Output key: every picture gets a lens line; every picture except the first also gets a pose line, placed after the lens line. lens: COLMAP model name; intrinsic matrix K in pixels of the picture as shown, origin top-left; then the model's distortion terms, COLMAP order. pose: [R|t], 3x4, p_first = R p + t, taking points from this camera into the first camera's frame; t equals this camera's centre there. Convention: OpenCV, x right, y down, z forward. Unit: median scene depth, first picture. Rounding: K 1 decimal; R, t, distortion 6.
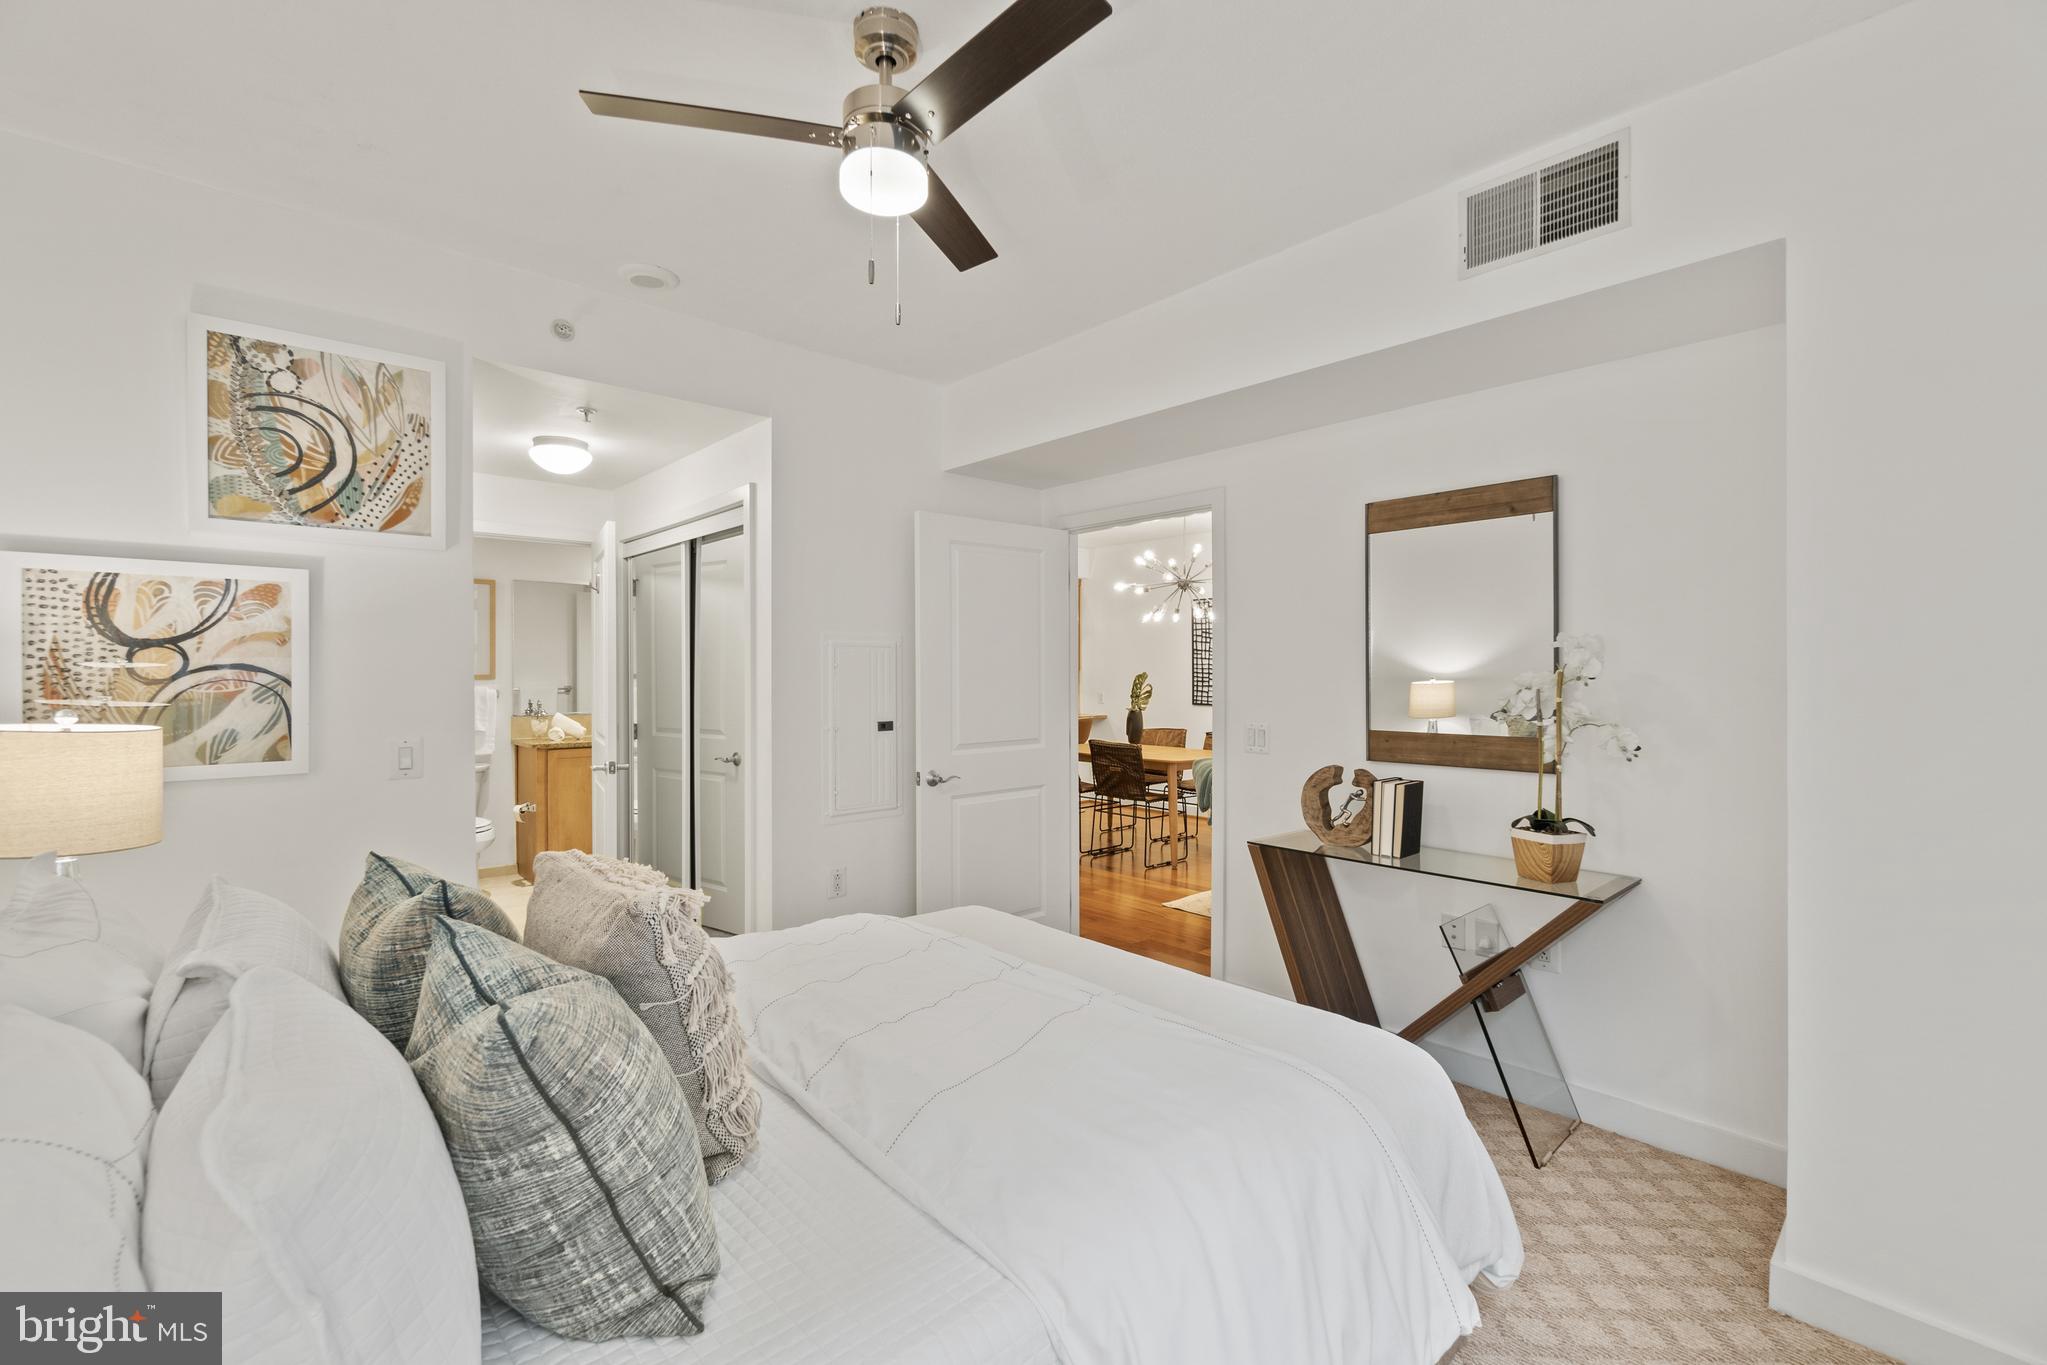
lens RADIAL K [[886.0, 0, 1012.8], [0, 886.0, 671.8], [0, 0, 1]] dist [-0.002540, -0.000003]
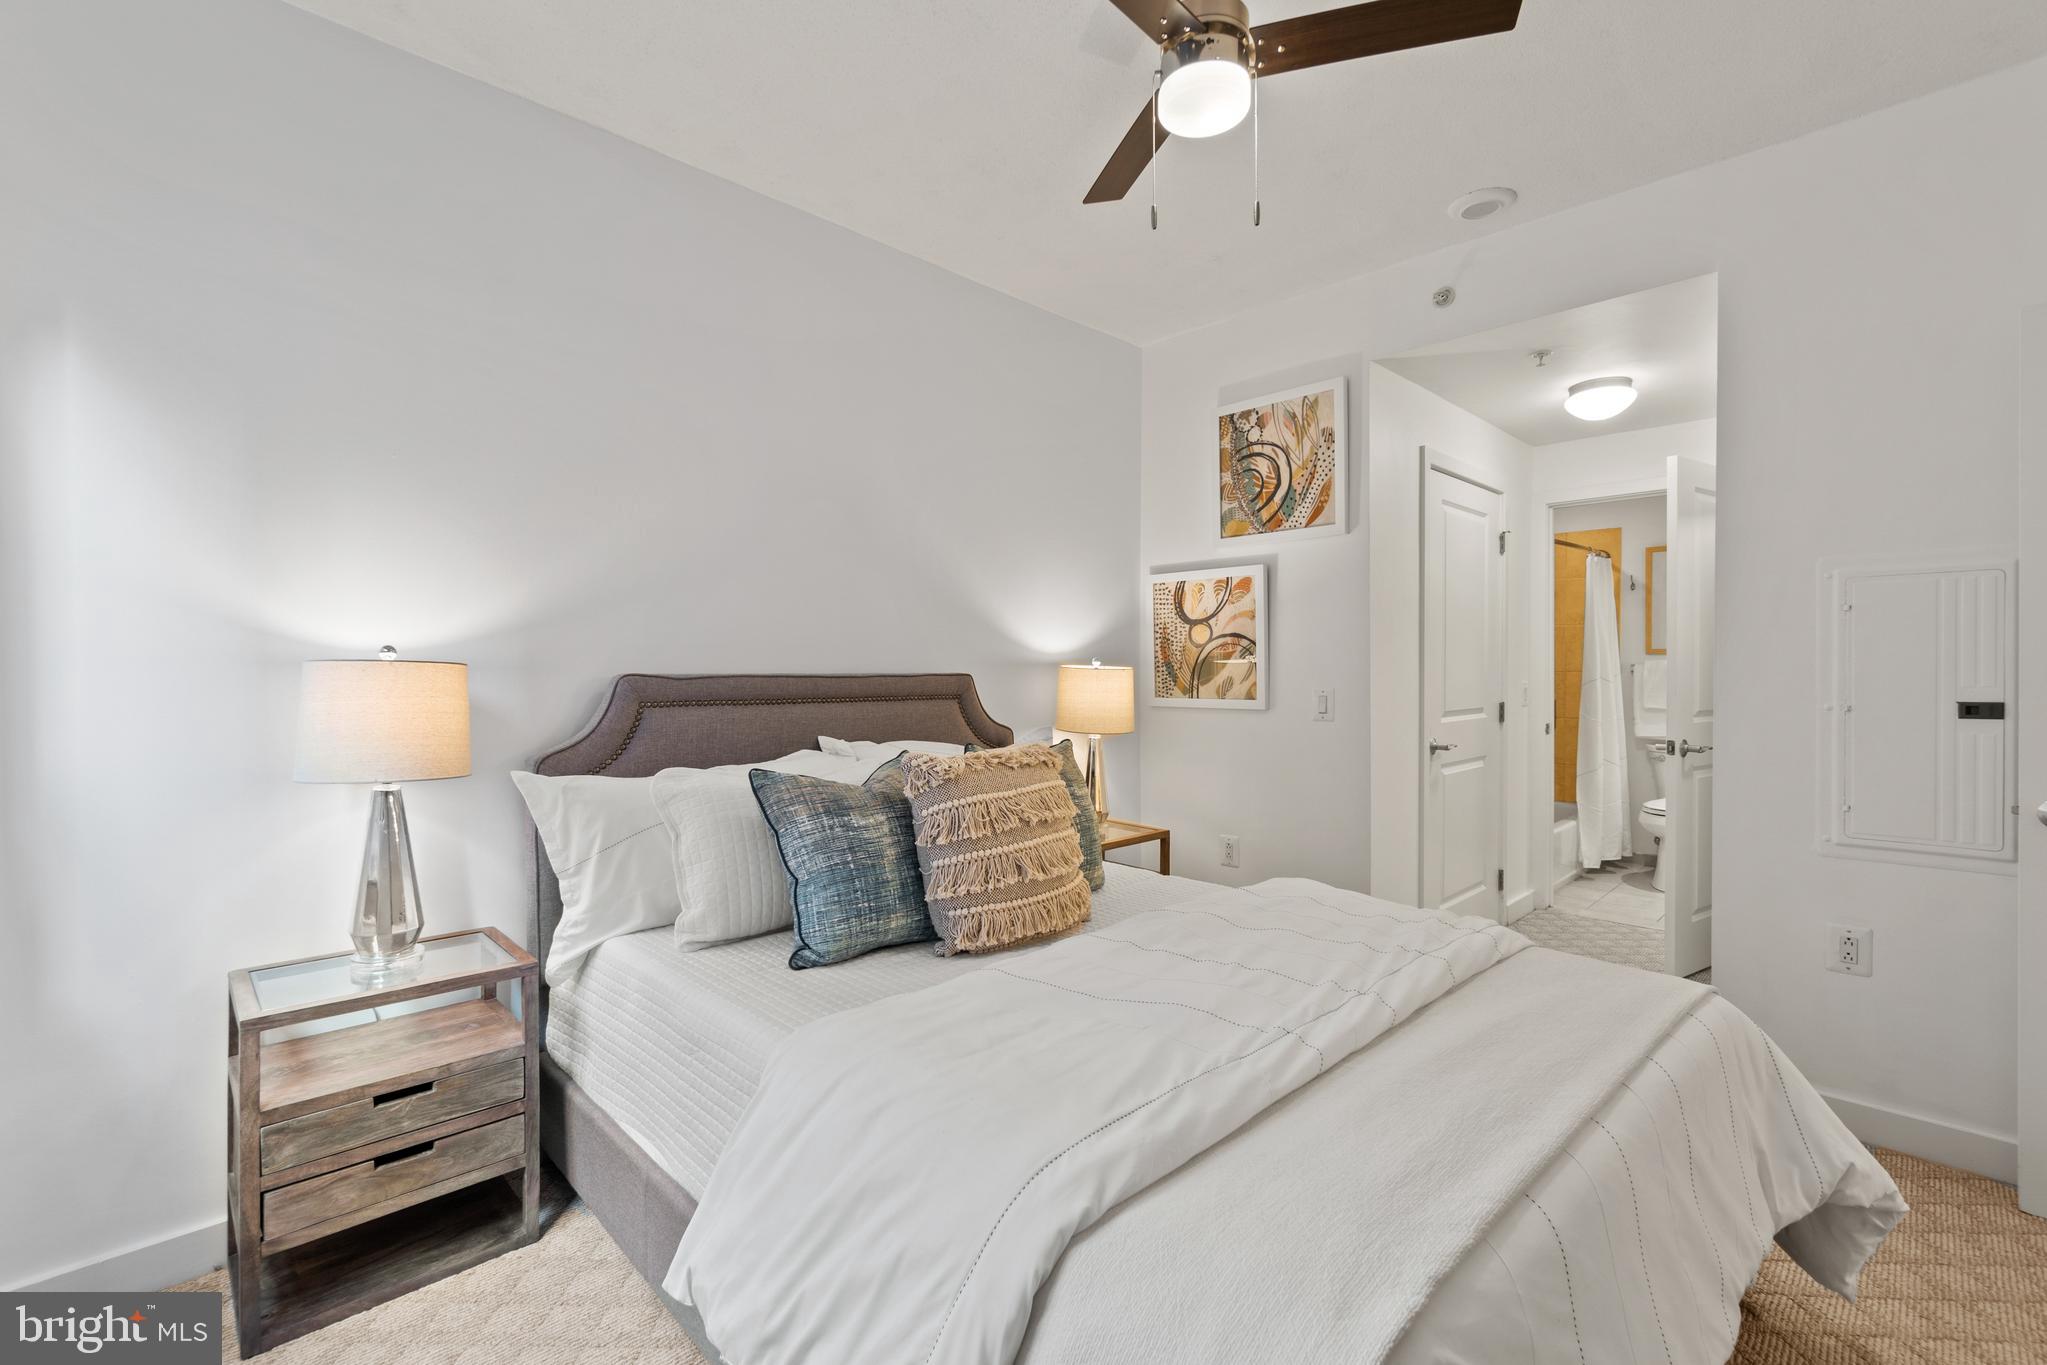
lens RADIAL K [[886.0, 0, 1018.9], [0, 886.0, 681.9], [0, 0, 1]] dist [-0.002540, -0.000003]
pose [[0.050418, 0.012248, -0.998653, 0.590023], [0.002630, 0.999920, 0.012397, 0.052720], [0.998725, -0.003251, 0.050382, 0.548302]]
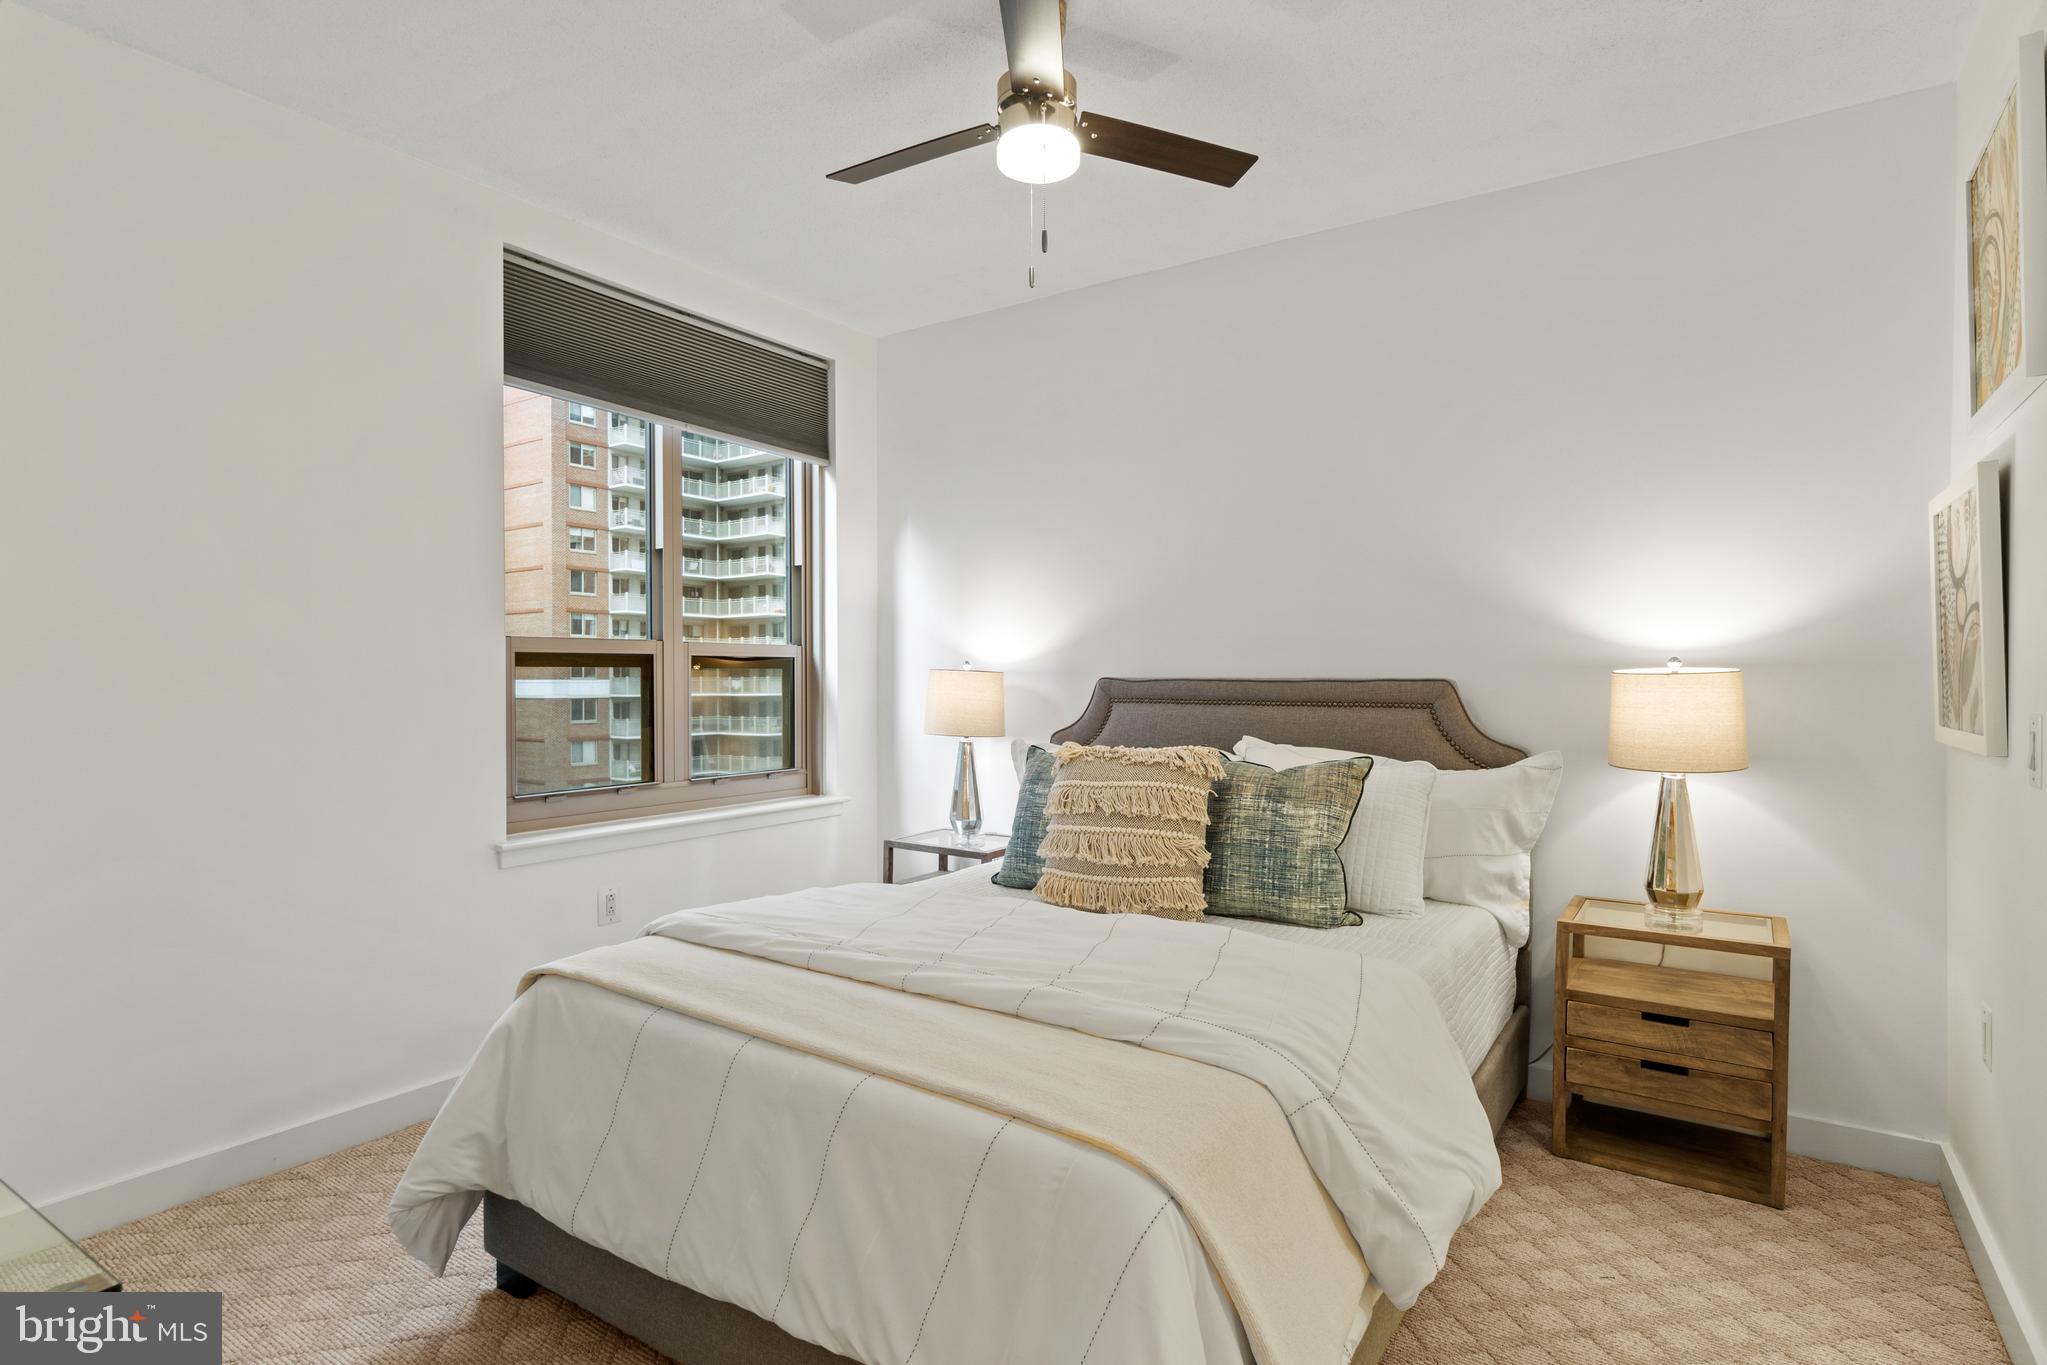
lens RADIAL K [[1038.3, 0, 1029.9], [0, 1038.3, 675.0], [0, 0, 1]] dist [-0.000952, 0.000069]
pose [[-0.967052, 0.002608, -0.254565, 0.131433], [0.002573, 0.999997, 0.000469, 0.049921], [0.254565, -0.000201, -0.967056, 1.612639]]
